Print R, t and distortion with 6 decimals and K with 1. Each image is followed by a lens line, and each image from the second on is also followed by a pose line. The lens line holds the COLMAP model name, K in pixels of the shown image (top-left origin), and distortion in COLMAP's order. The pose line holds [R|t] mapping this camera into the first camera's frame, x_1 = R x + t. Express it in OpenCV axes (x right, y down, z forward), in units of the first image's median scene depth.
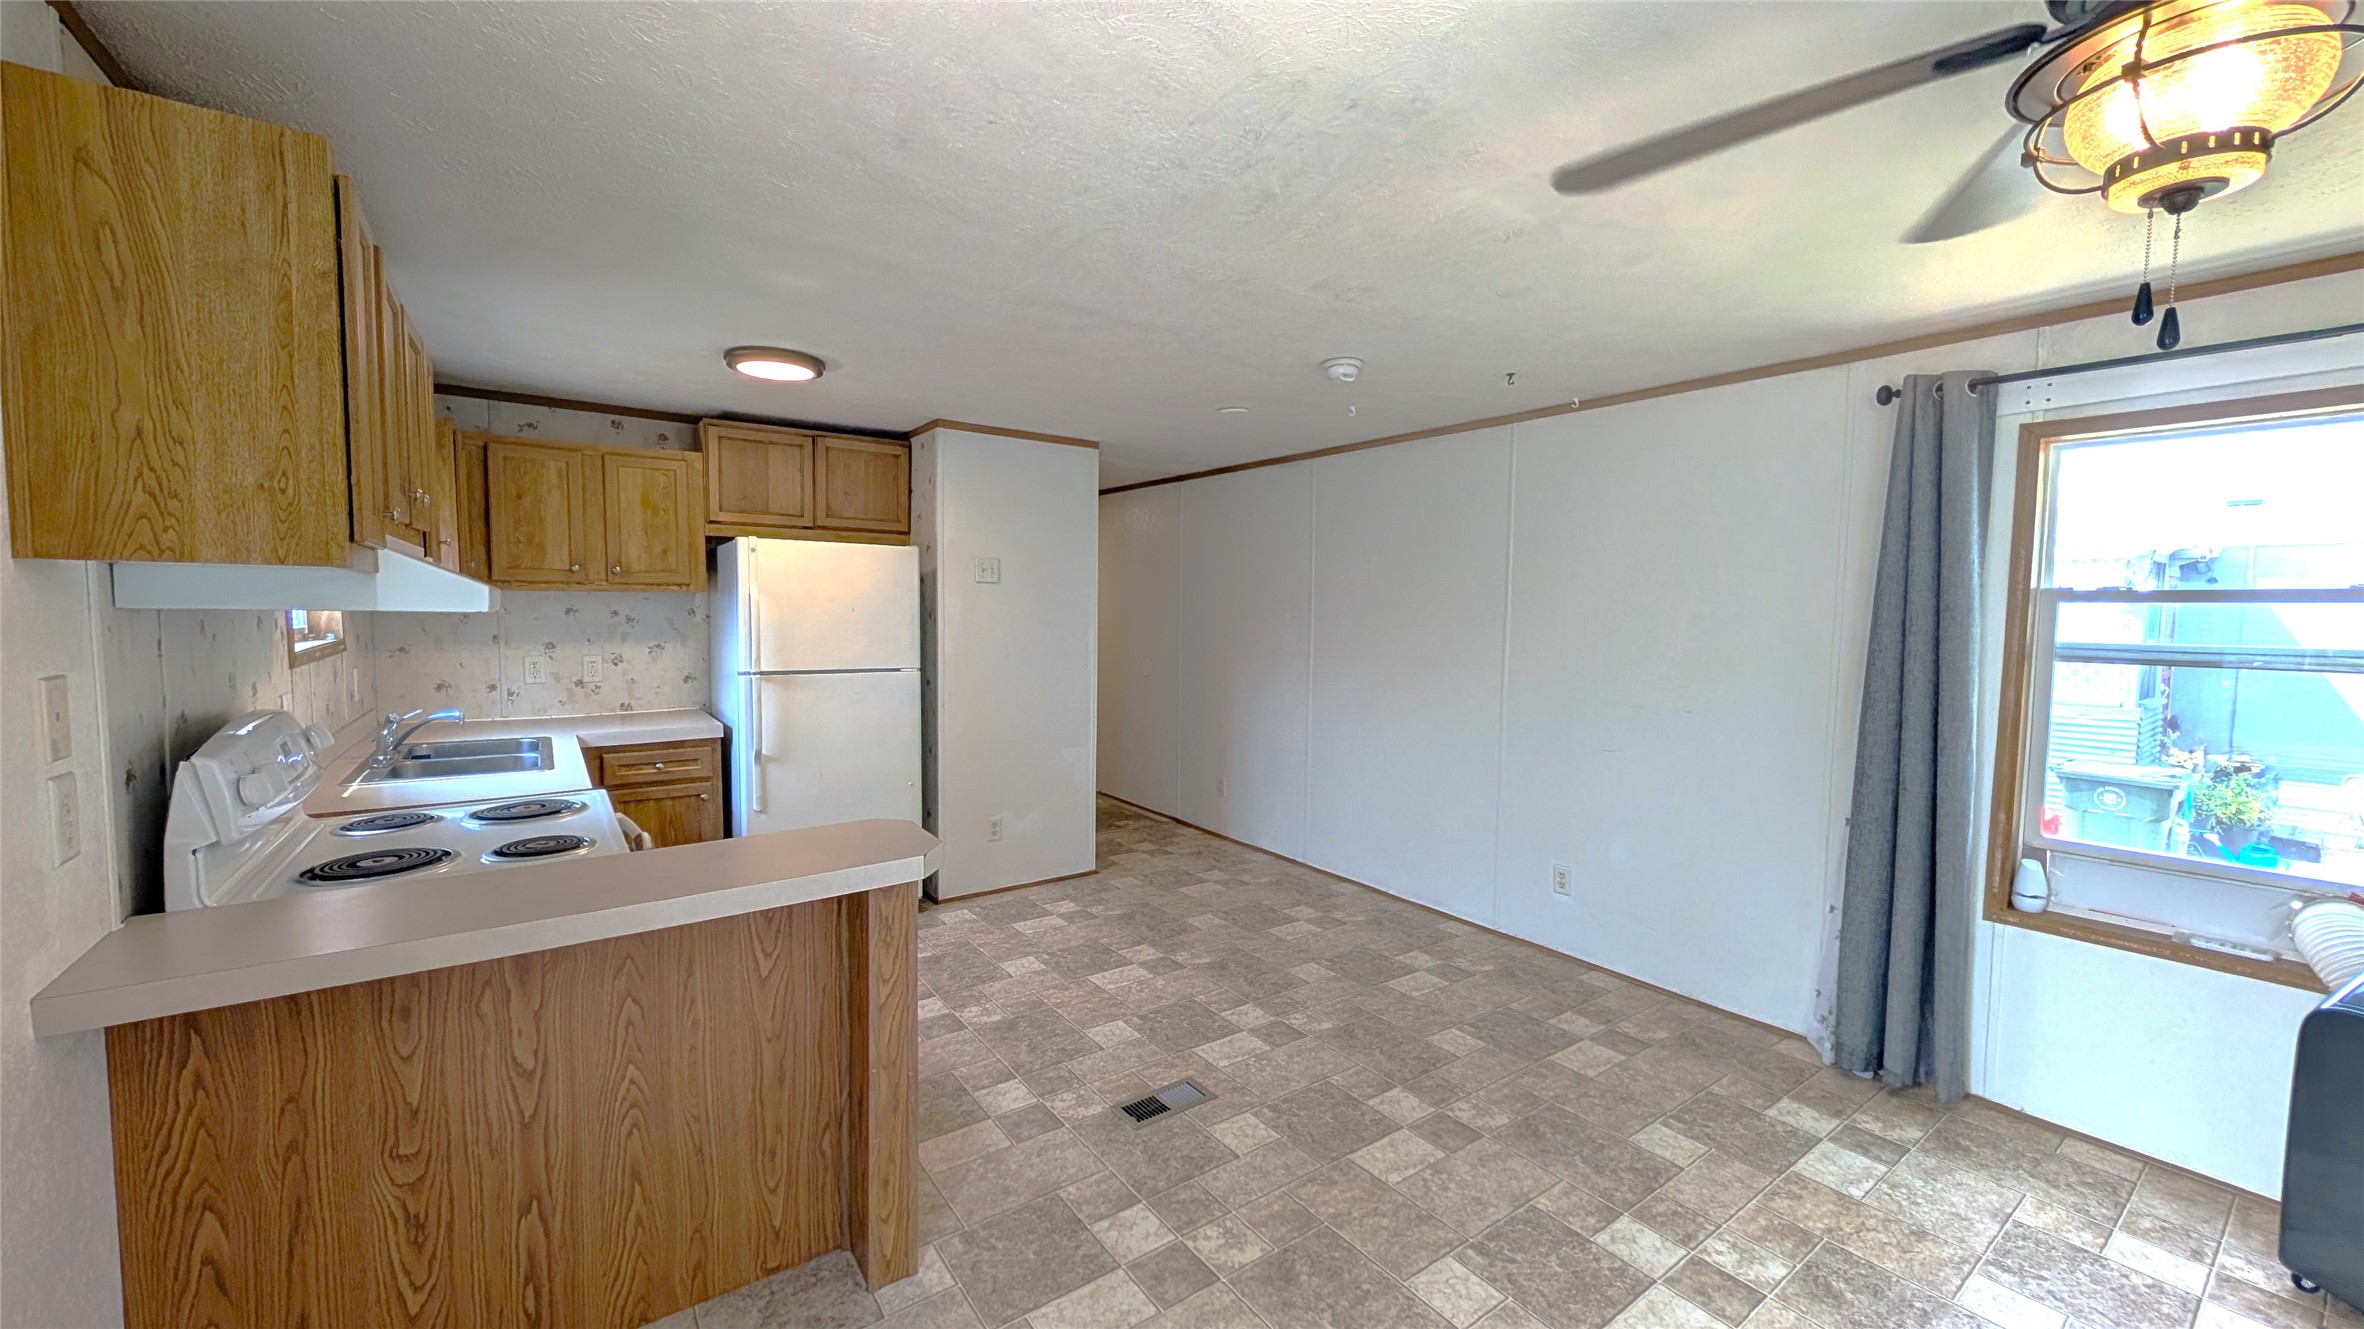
lens RADIAL K [[890.2, 0, 1181.2], [0, 890.2, 664.0], [0, 0, 1]] dist [0.000791, 0.000070]
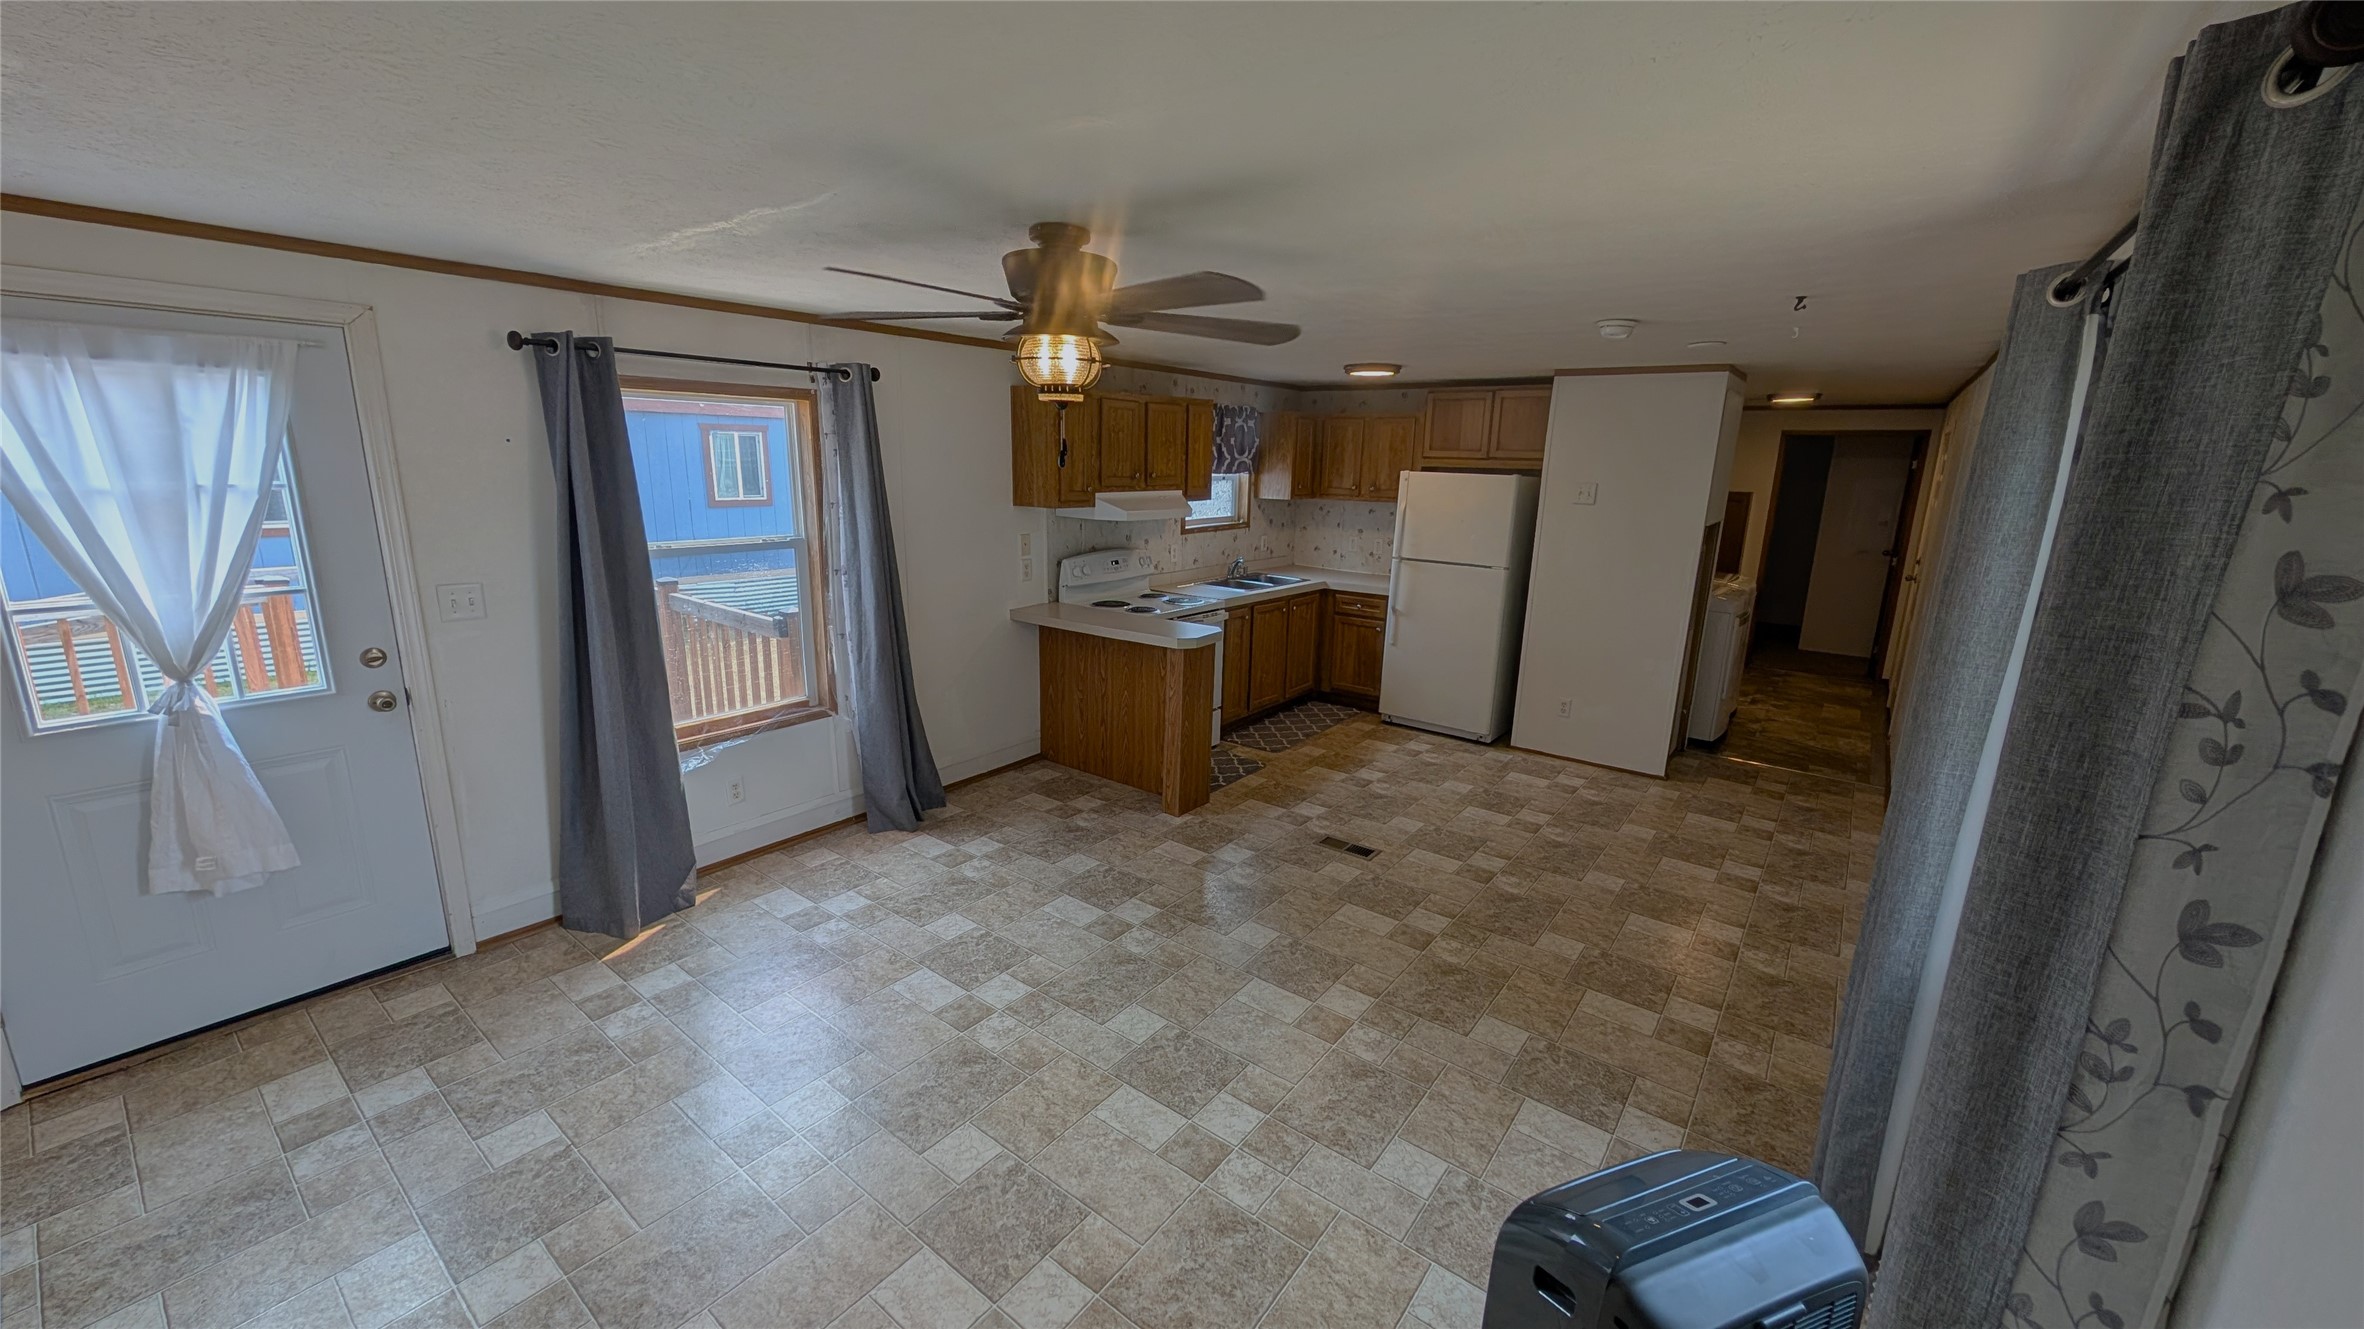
lens RADIAL K [[890.2, 0, 1181.2], [0, 890.2, 664.0], [0, 0, 1]] dist [0.000791, 0.000070]
pose [[0.286509, 0.214054, -0.933859, 1.005650], [-0.081224, 0.976640, 0.198941, -0.096362], [0.954628, 0.018853, 0.297203, 0.173368]]
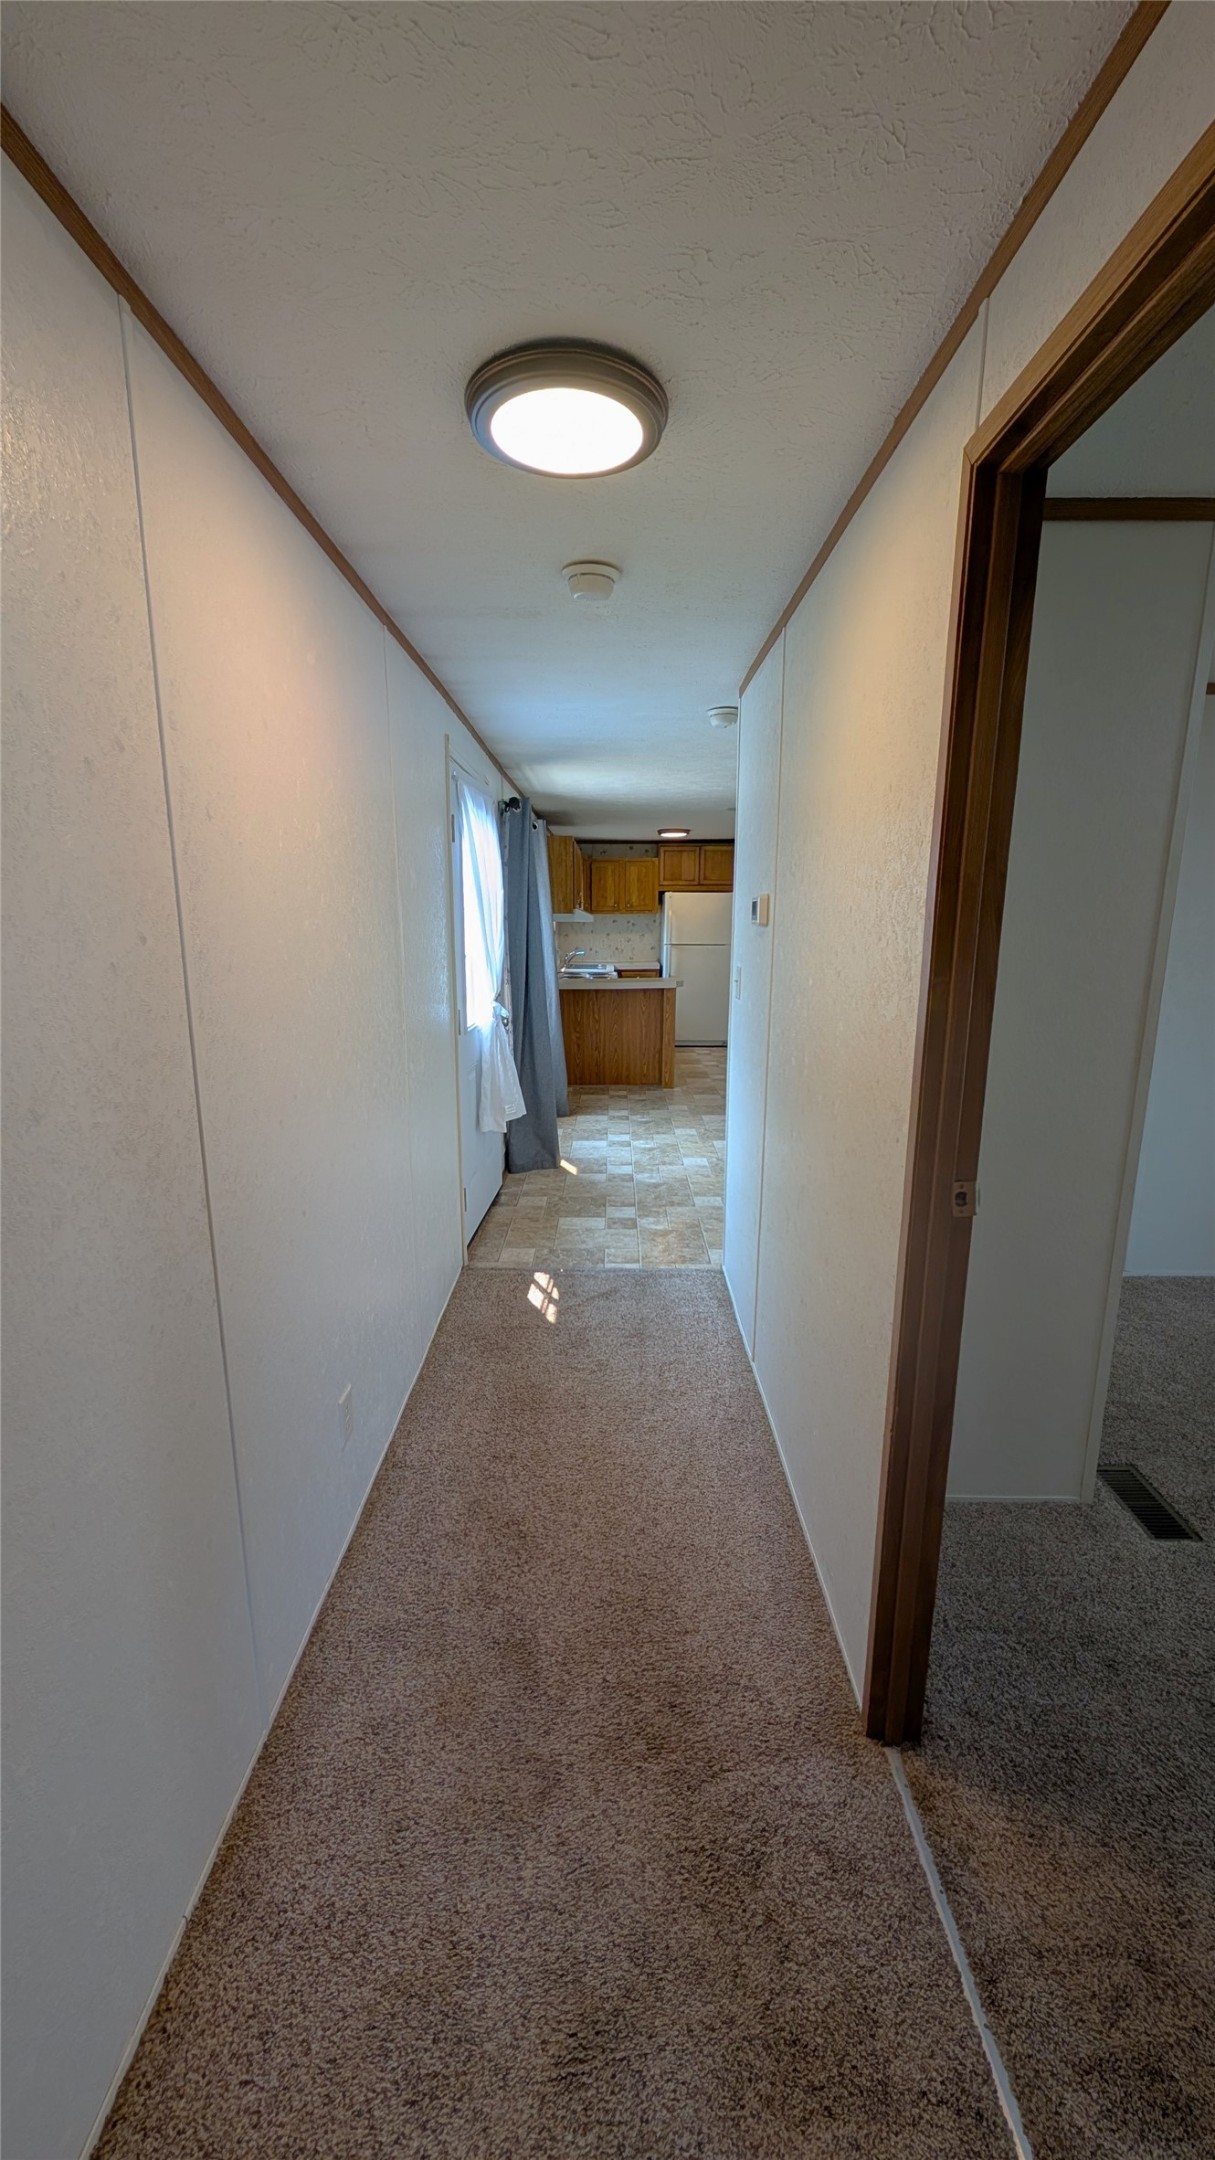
lens RADIAL K [[813.6, 0, 607.5], [0, 813.6, 1080.0], [0, 0, 1]] dist [-0.000204, 0.000448]
pose [[0.806710, 0.106585, -0.581257, 0.889843], [-0.026363, 0.989112, 0.144785, 0.068518], [0.590360, -0.101476, 0.800736, -1.179674]]
